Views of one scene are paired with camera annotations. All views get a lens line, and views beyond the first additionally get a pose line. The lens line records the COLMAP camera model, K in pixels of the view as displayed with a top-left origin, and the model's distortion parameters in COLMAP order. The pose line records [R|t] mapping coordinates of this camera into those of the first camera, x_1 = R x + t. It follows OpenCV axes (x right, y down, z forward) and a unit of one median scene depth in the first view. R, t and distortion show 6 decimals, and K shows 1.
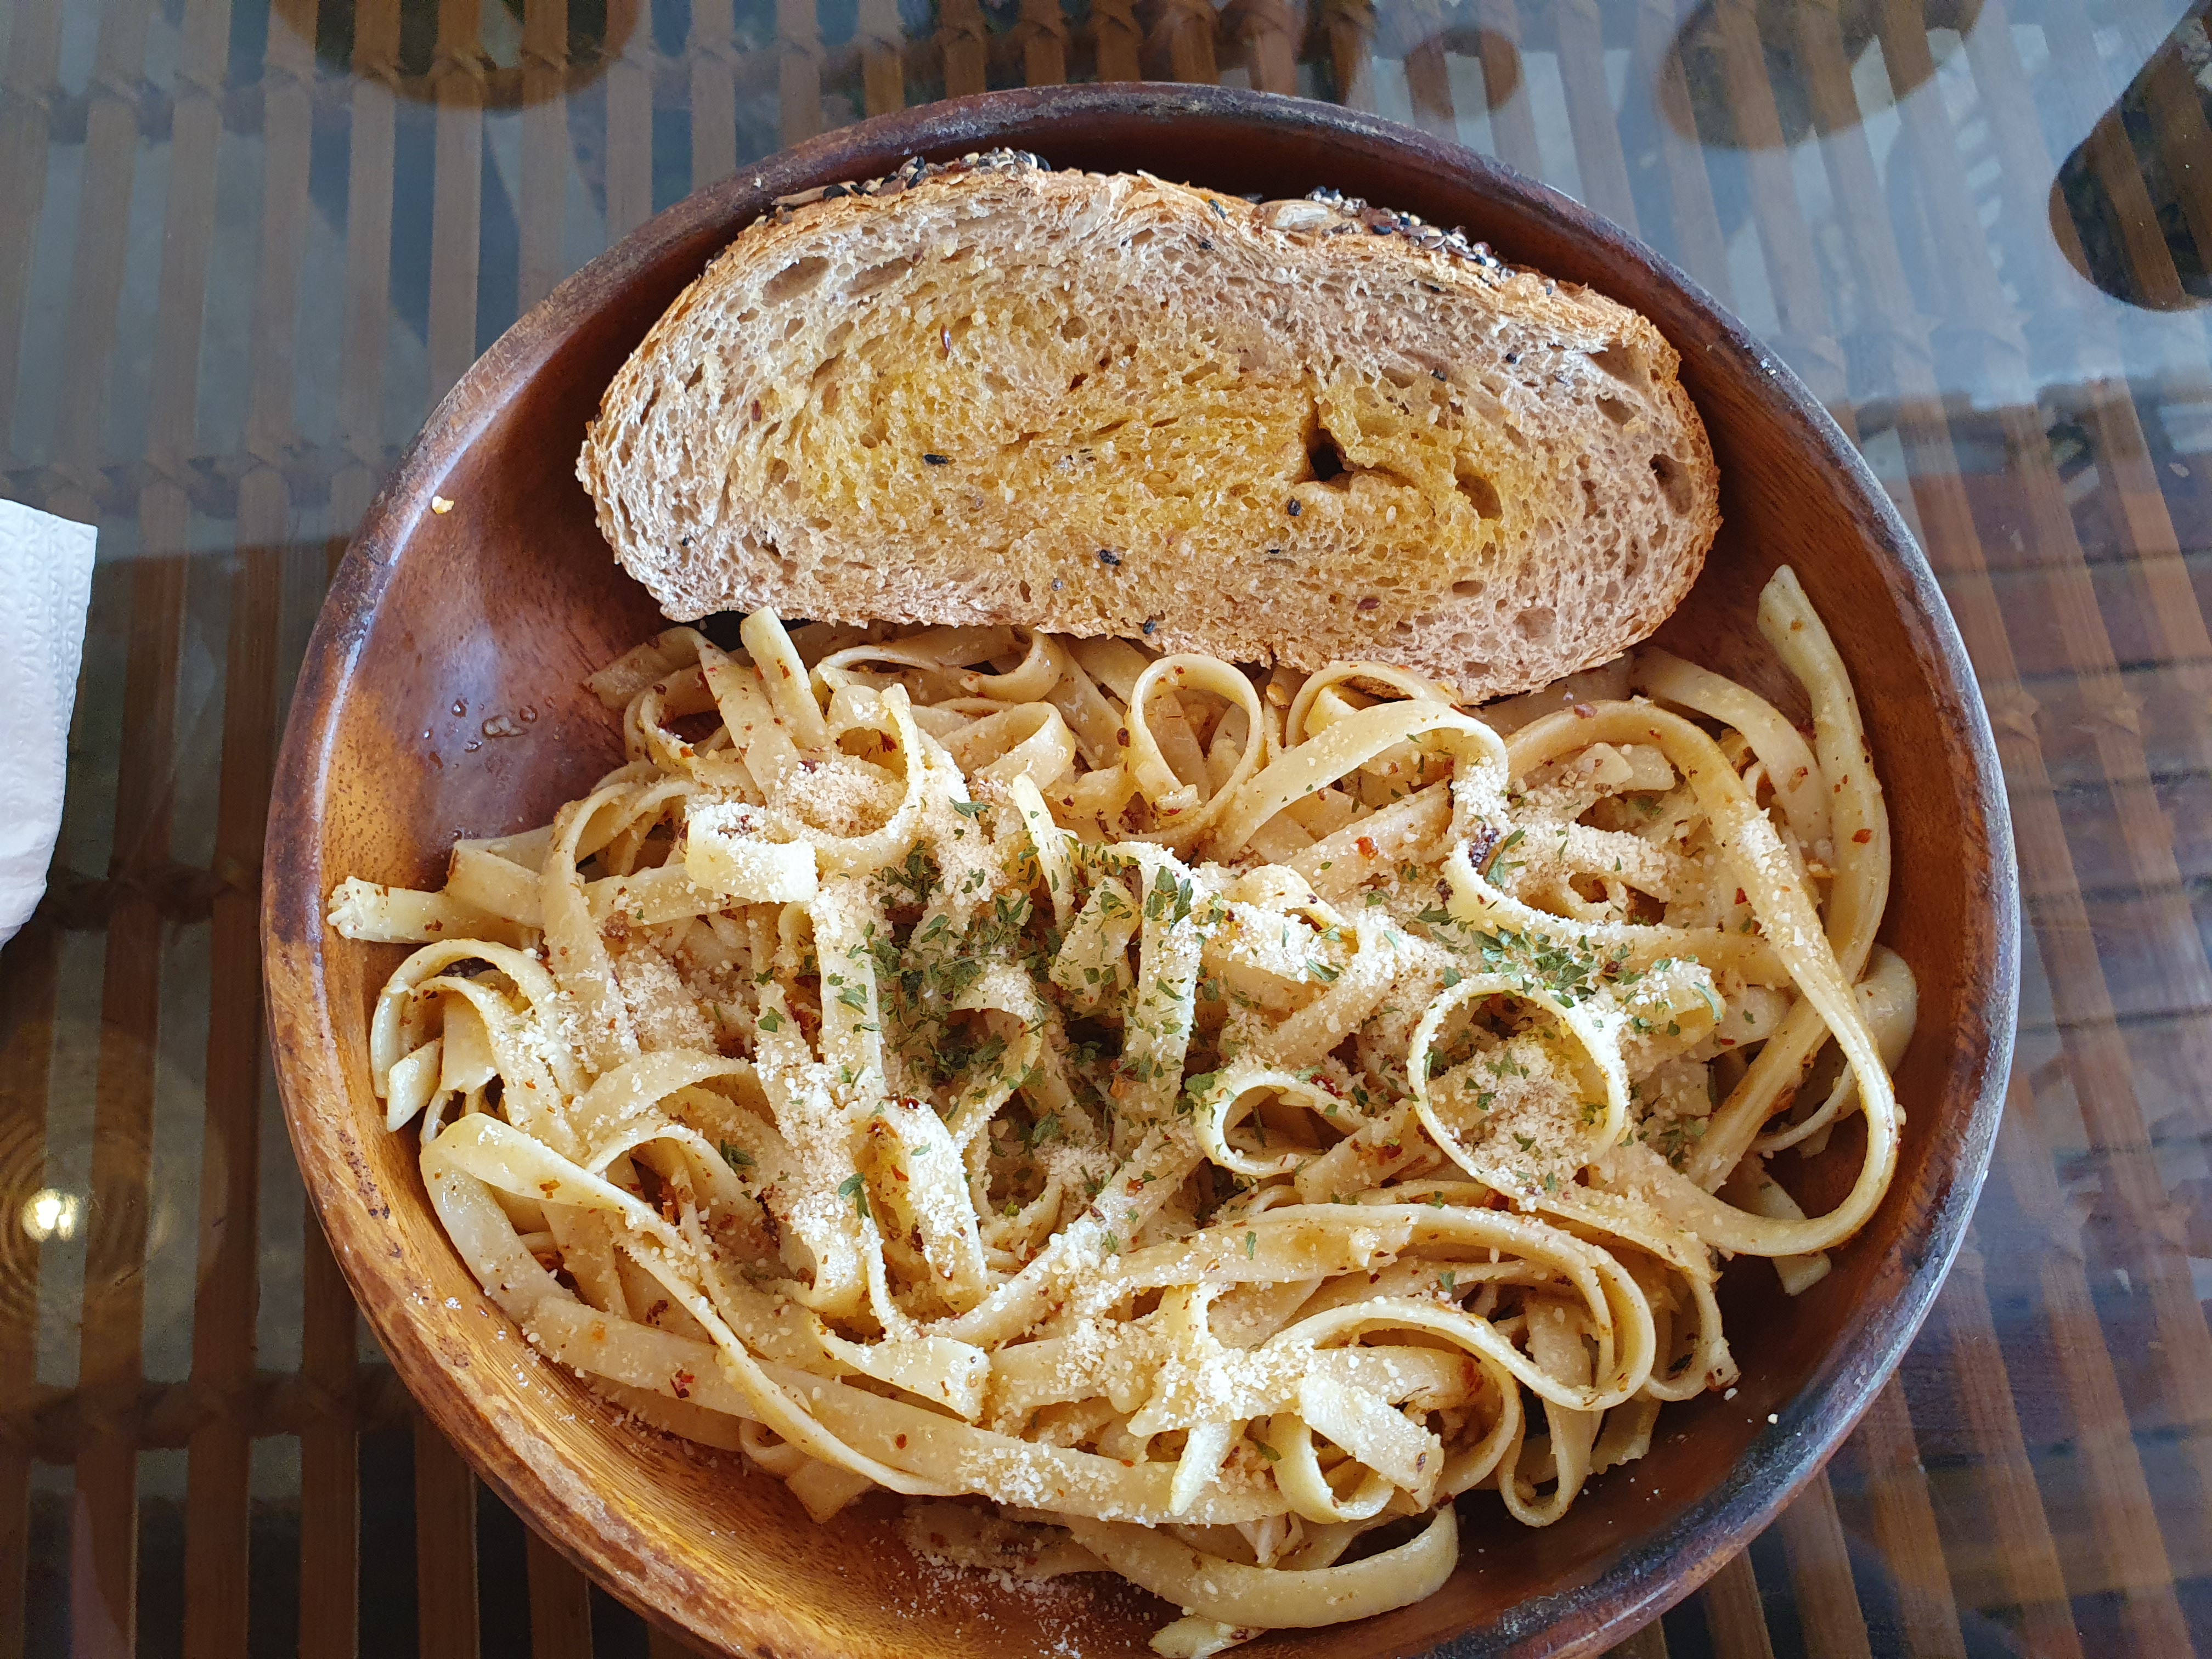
lens RADIAL K [[1770.1, 0, 1106.6], [0, 1770.1, 800.6], [0, 0, 1]] dist [0.178760, -0.629255]
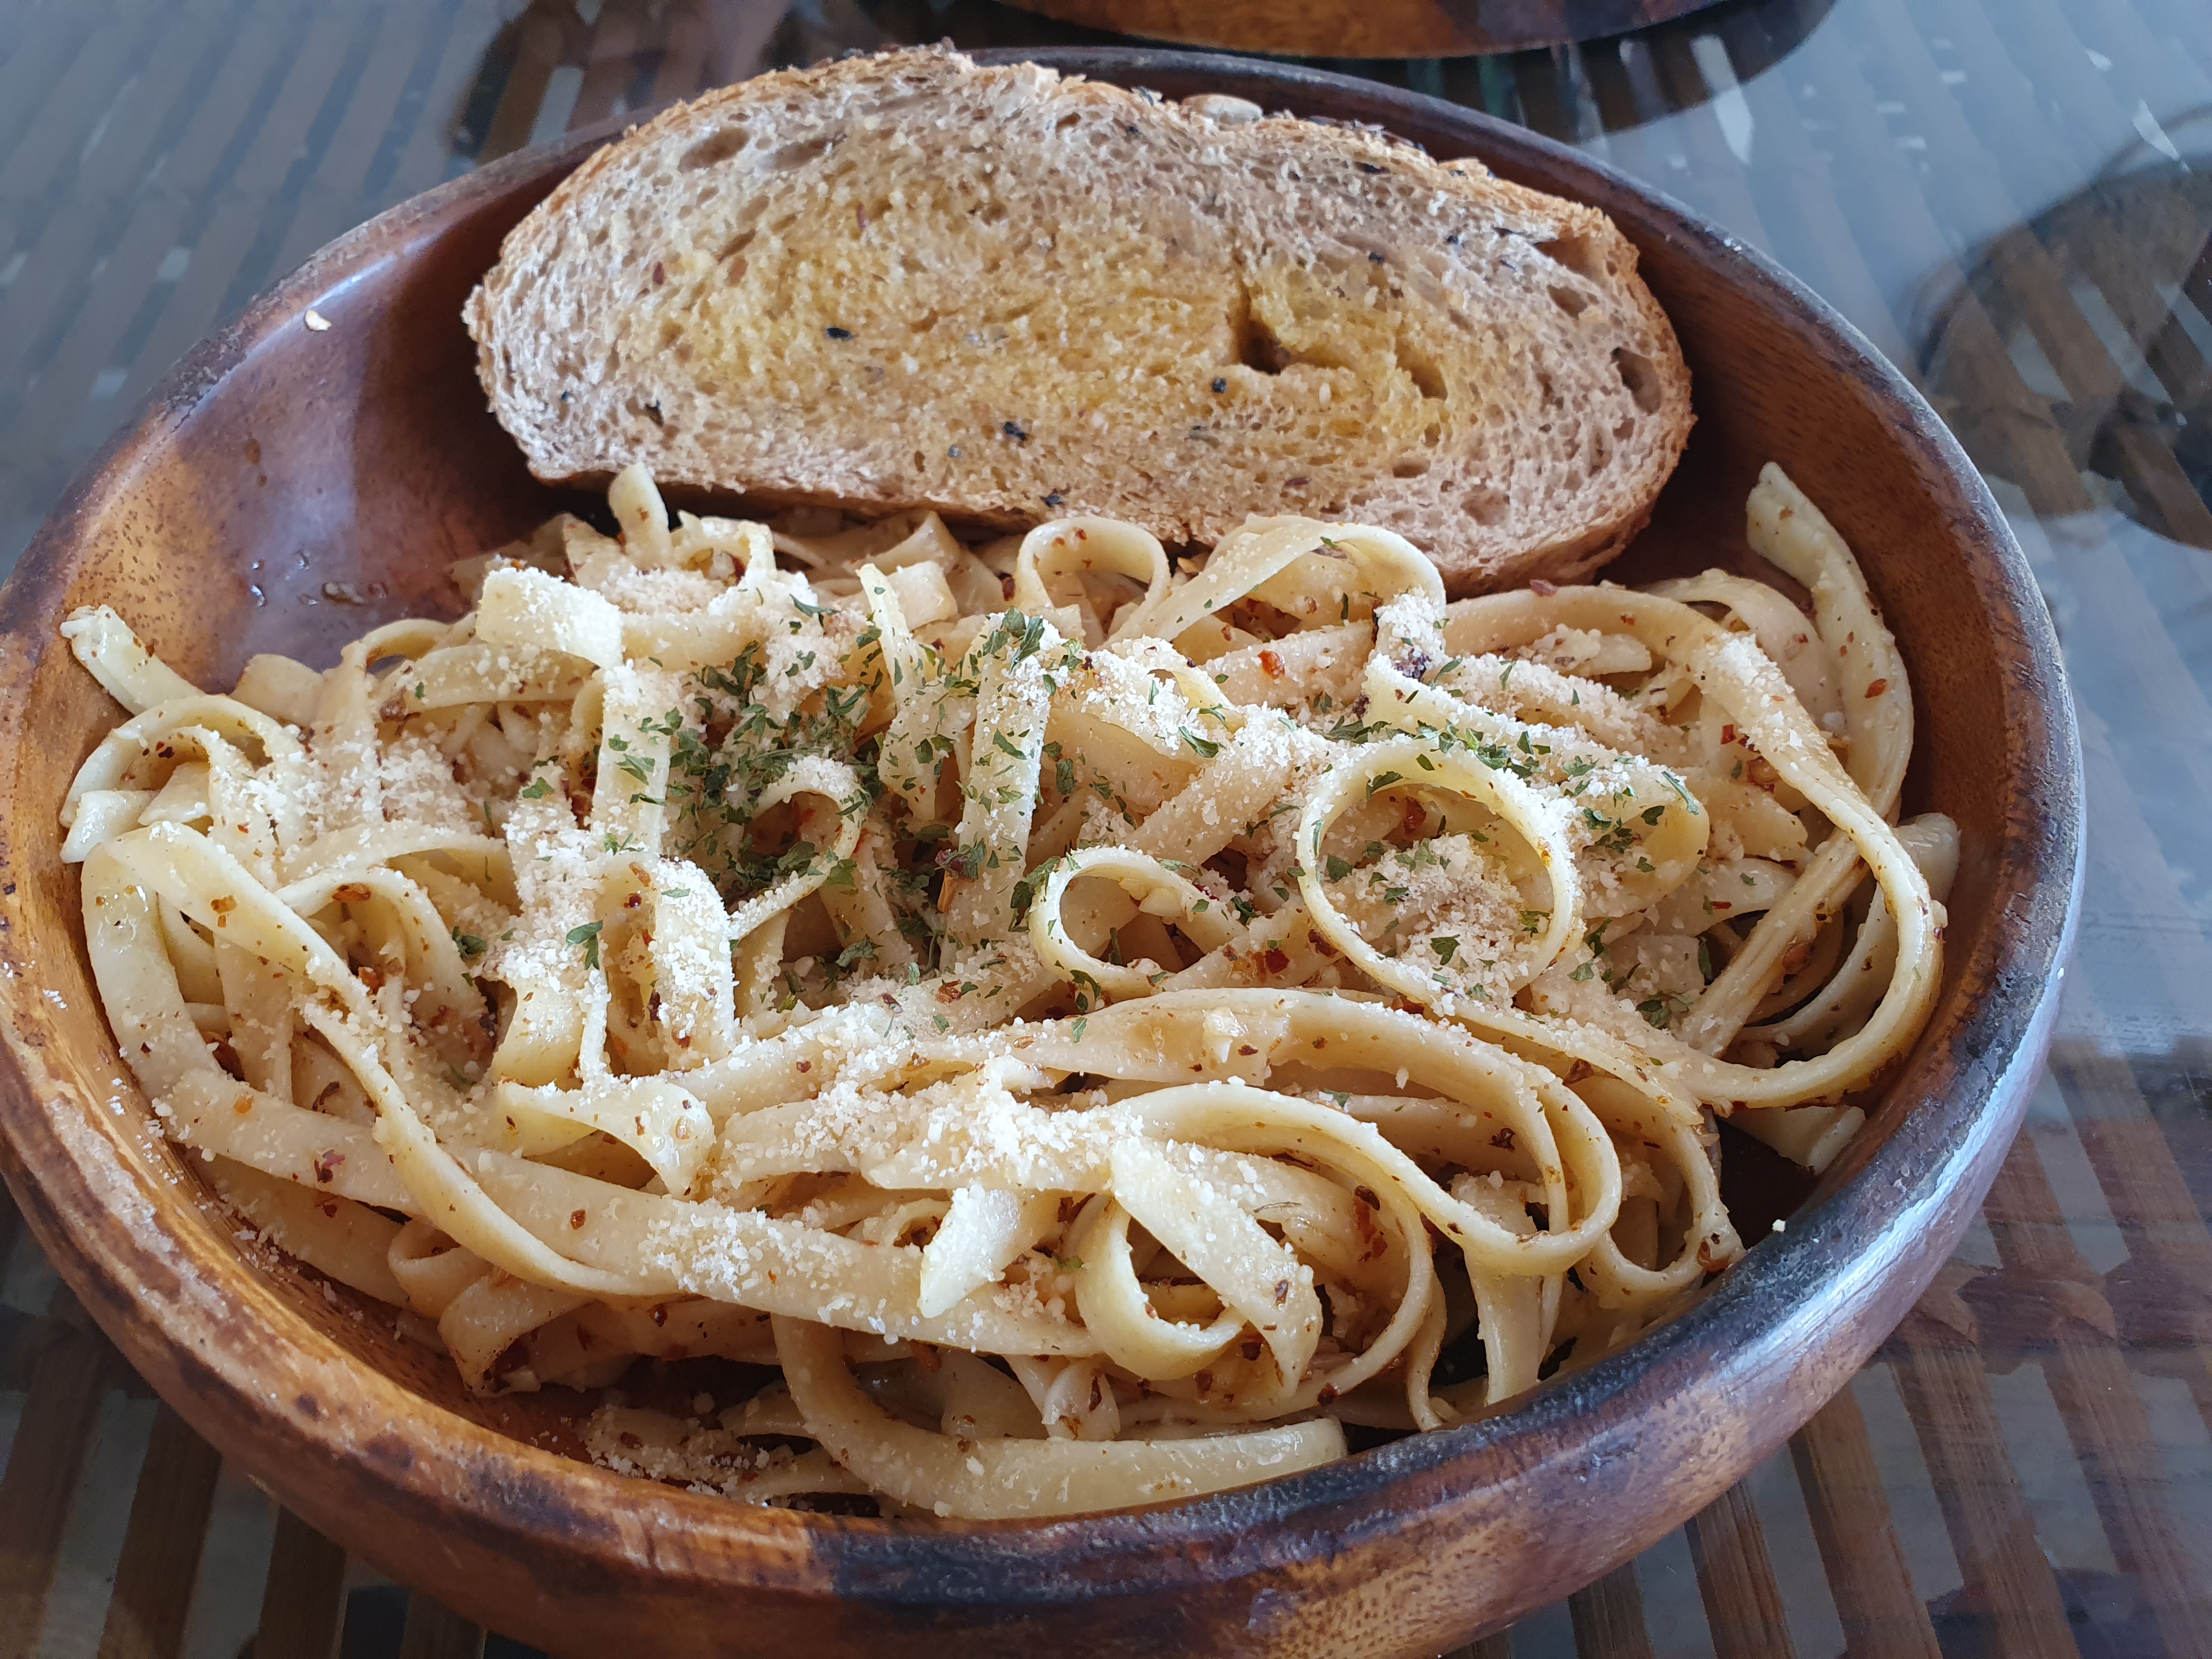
lens RADIAL K [[1777.4, 0, 1080.4], [0, 1777.4, 837.3], [0, 0, 1]] dist [0.112125, -0.457531]
pose [[0.995372, 0.045632, -0.084567, 0.125463], [-0.072419, 0.934679, -0.348038, 0.384505], [0.063161, 0.352552, 0.933658, 0.225812]]
